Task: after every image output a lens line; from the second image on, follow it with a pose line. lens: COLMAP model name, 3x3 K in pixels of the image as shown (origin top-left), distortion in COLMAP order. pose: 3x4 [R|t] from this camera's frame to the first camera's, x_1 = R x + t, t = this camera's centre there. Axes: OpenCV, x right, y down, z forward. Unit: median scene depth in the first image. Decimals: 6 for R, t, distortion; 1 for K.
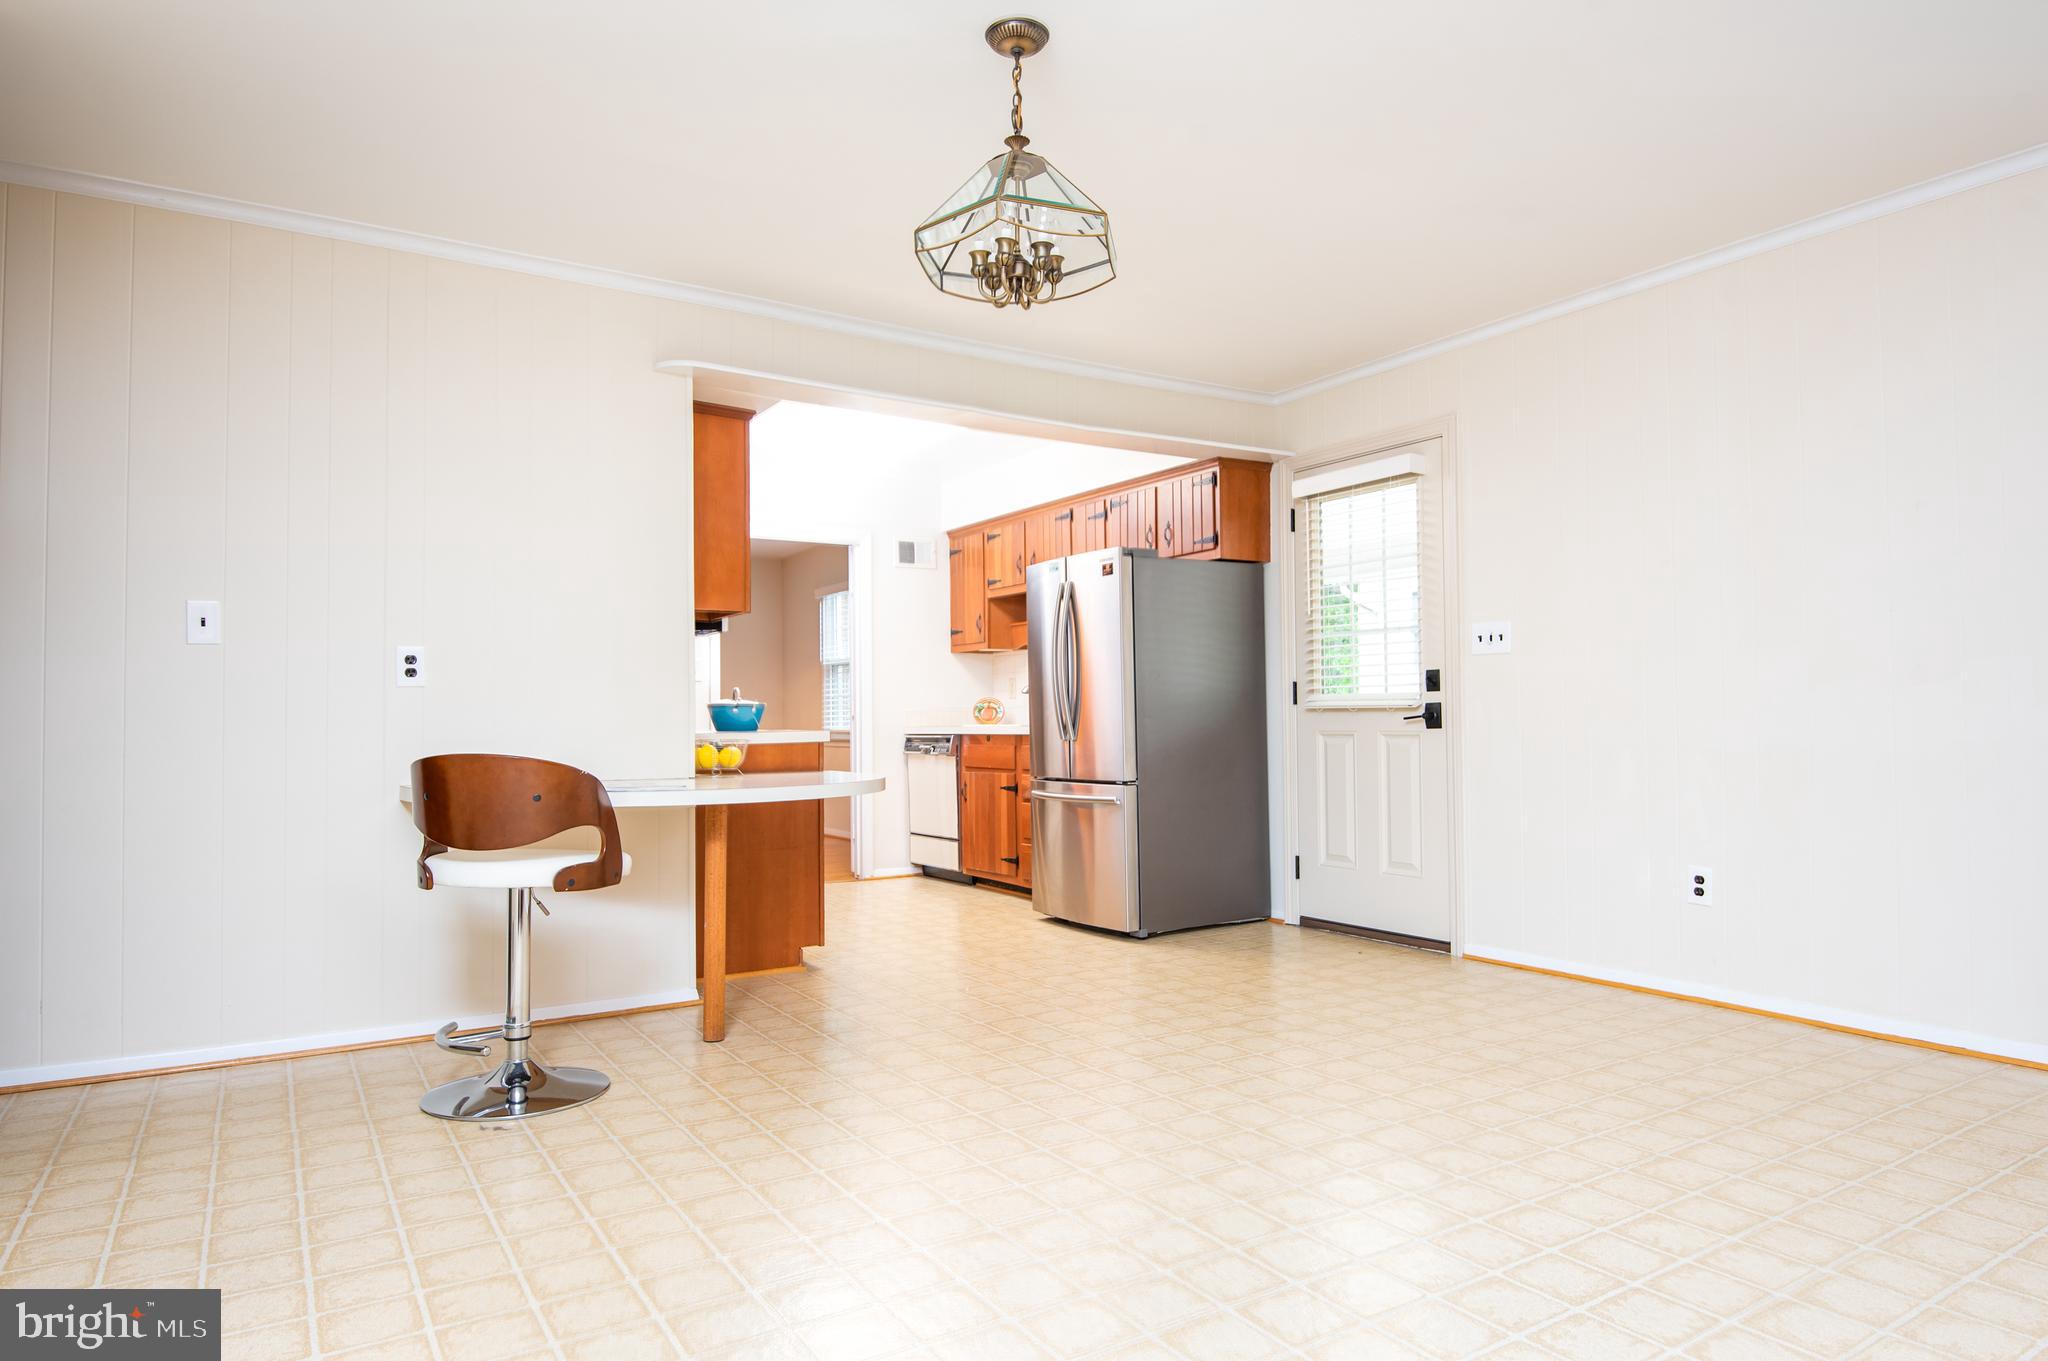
lens RADIAL K [[1228.6, 0, 1024.0], [0, 1228.6, 680.5], [0, 0, 1]] dist [0.000609, -0.000720]
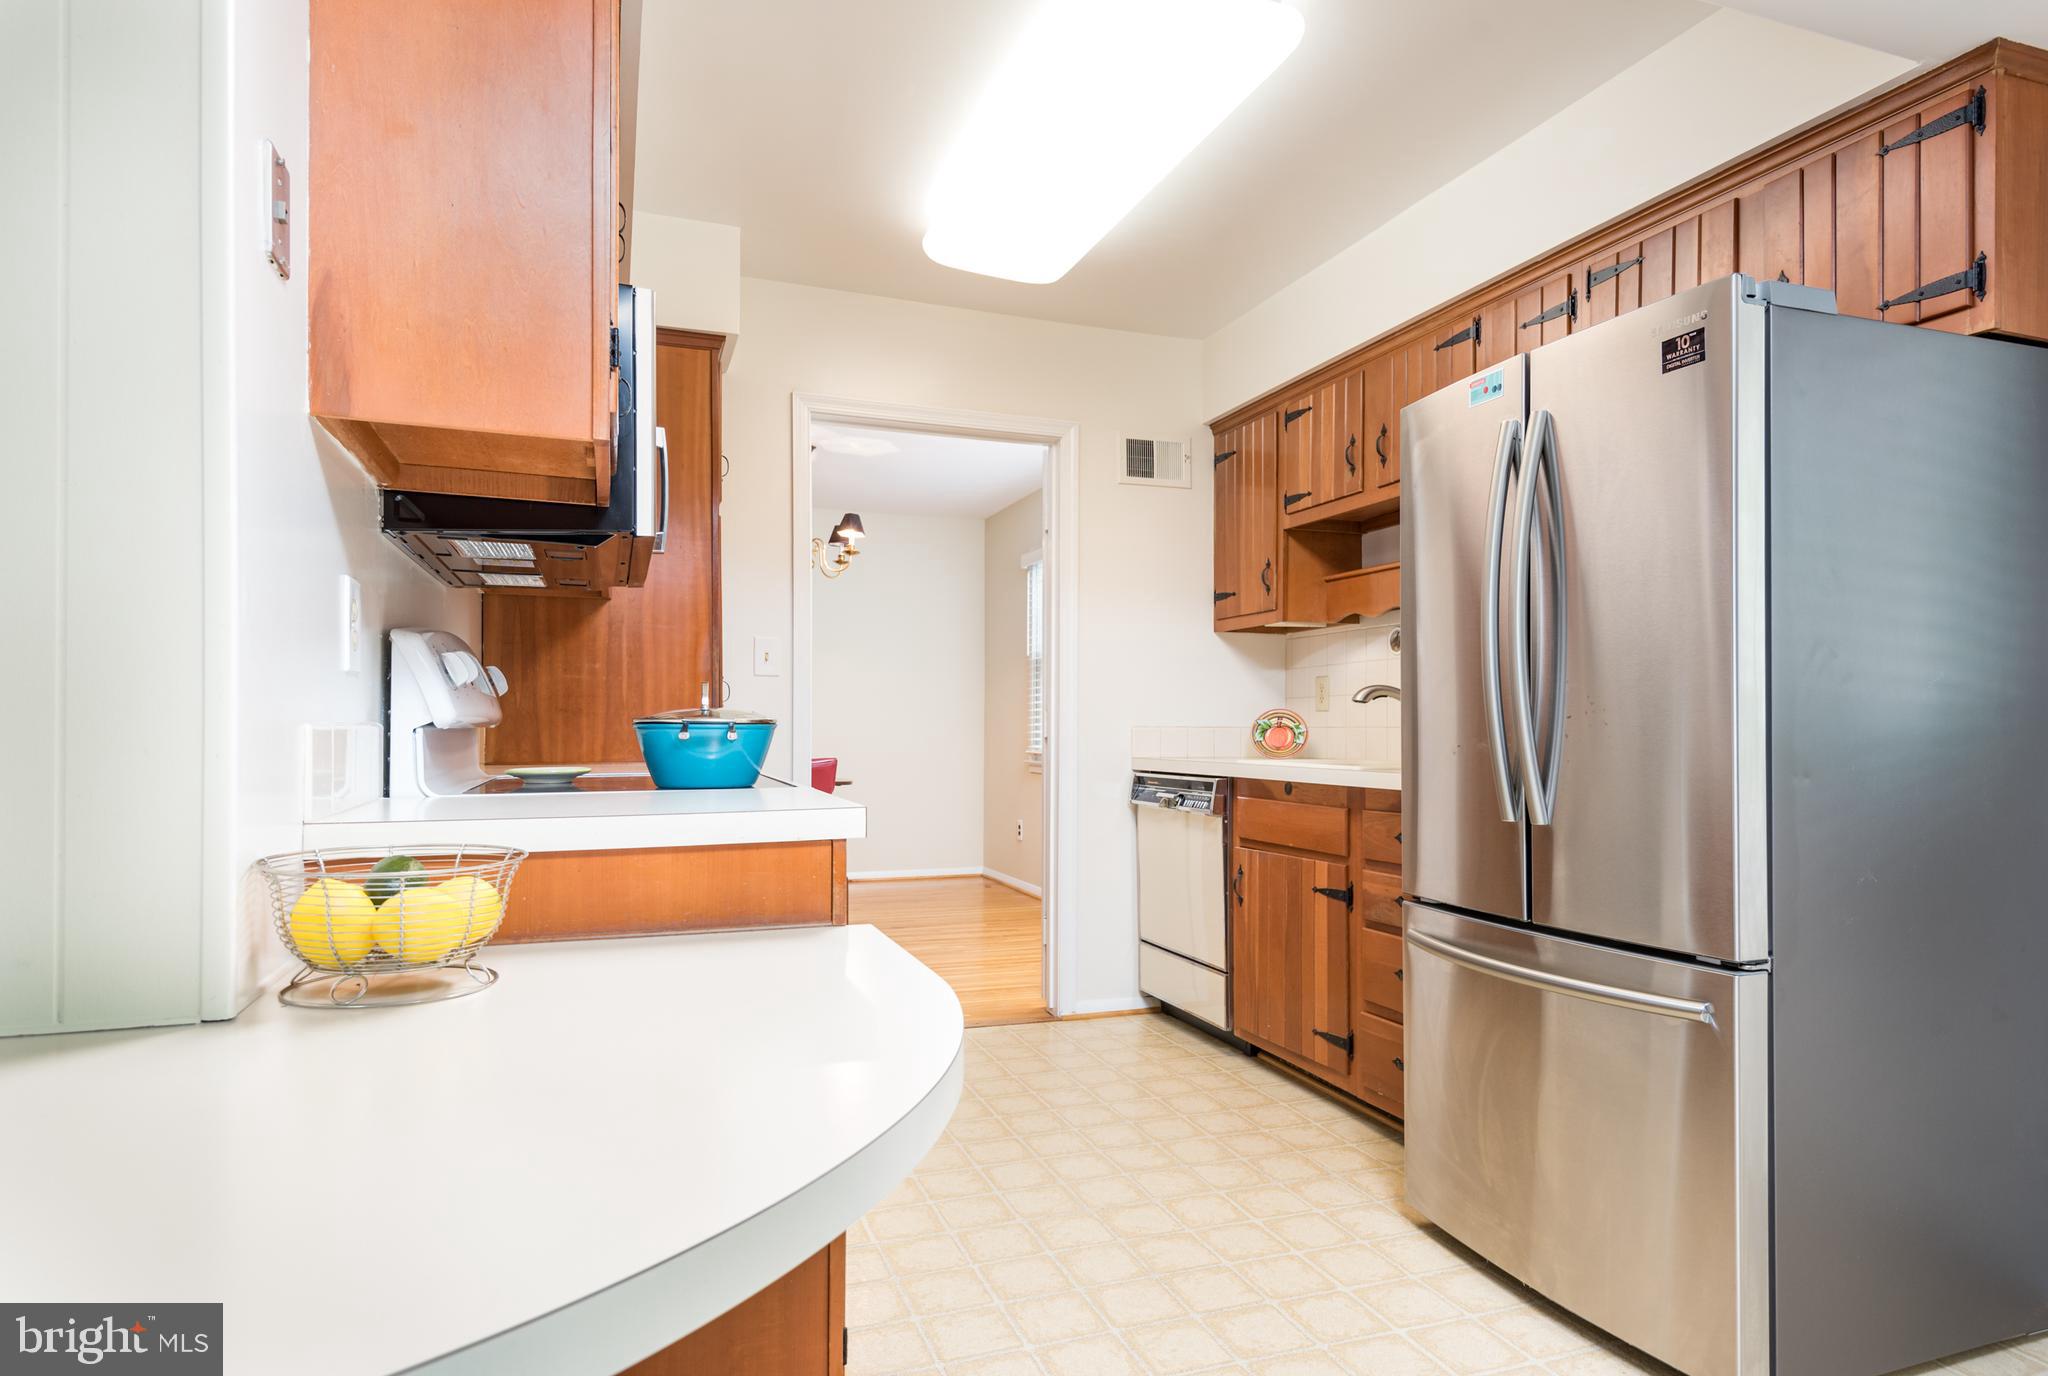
lens RADIAL K [[1160.0, 0, 1024.9], [0, 1160.0, 724.8], [0, 0, 1]] dist [0.026558, 0.000019]
pose [[0.977472, 0.013868, -0.210608, -0.033454], [-0.007408, 0.999478, 0.031433, 0.005611], [0.210934, -0.029164, 0.977065, 0.482823]]
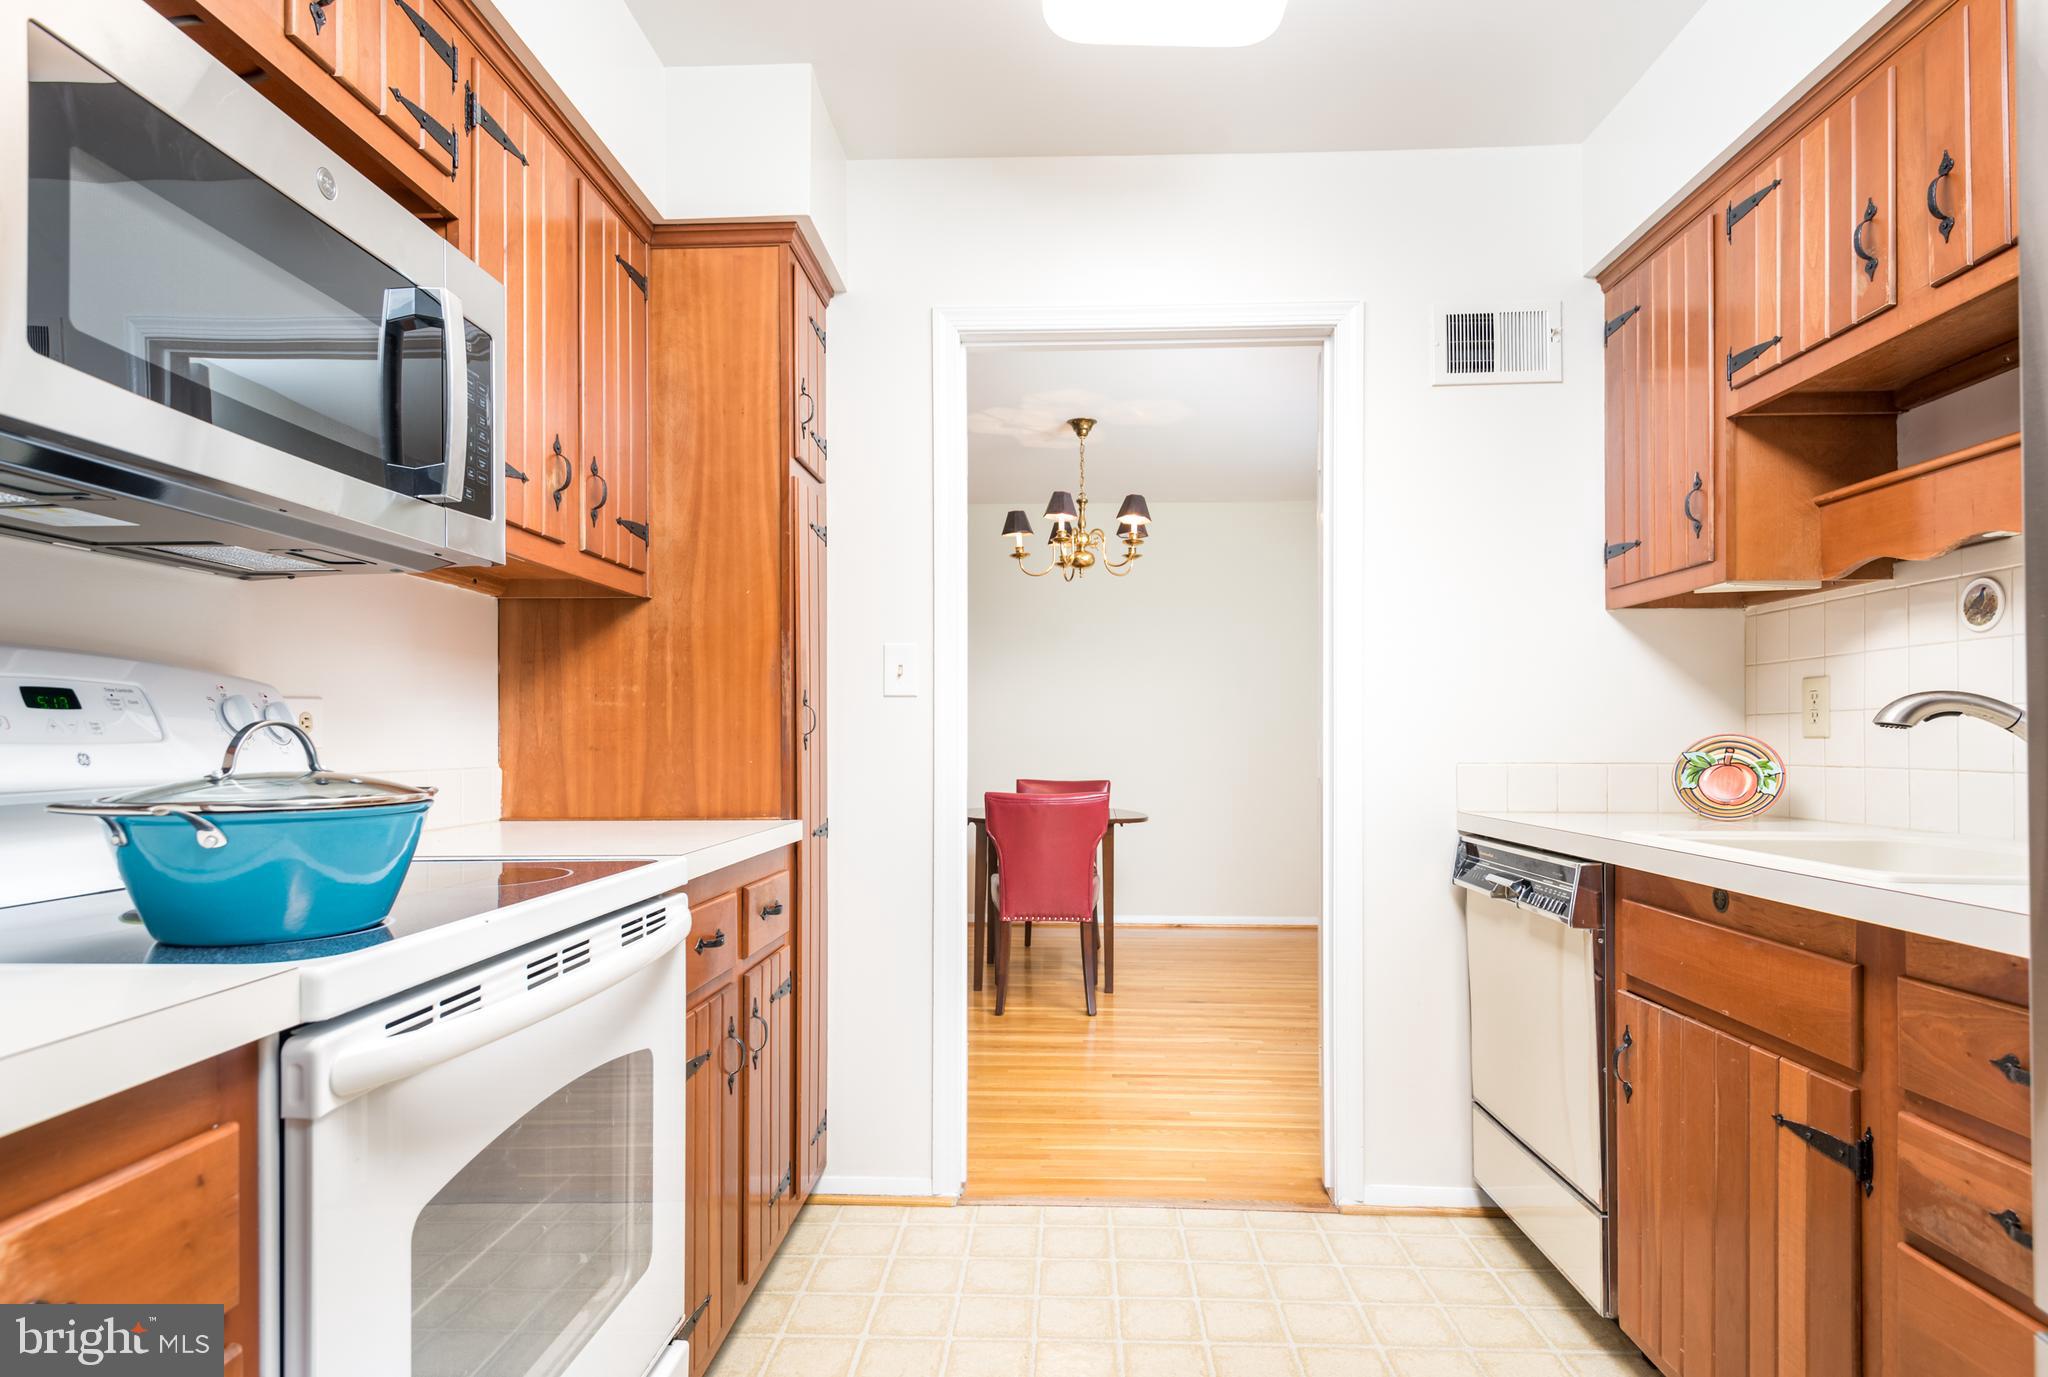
lens RADIAL K [[1103.6, 0, 1017.6], [0, 1103.6, 738.2], [0, 0, 1]] dist [0.000316, -0.002878]
pose [[0.819883, 0.008687, -0.572465, -0.016970], [0.011220, 0.999449, 0.031236, 0.003689], [0.572421, -0.032032, 0.819334, 0.696070]]
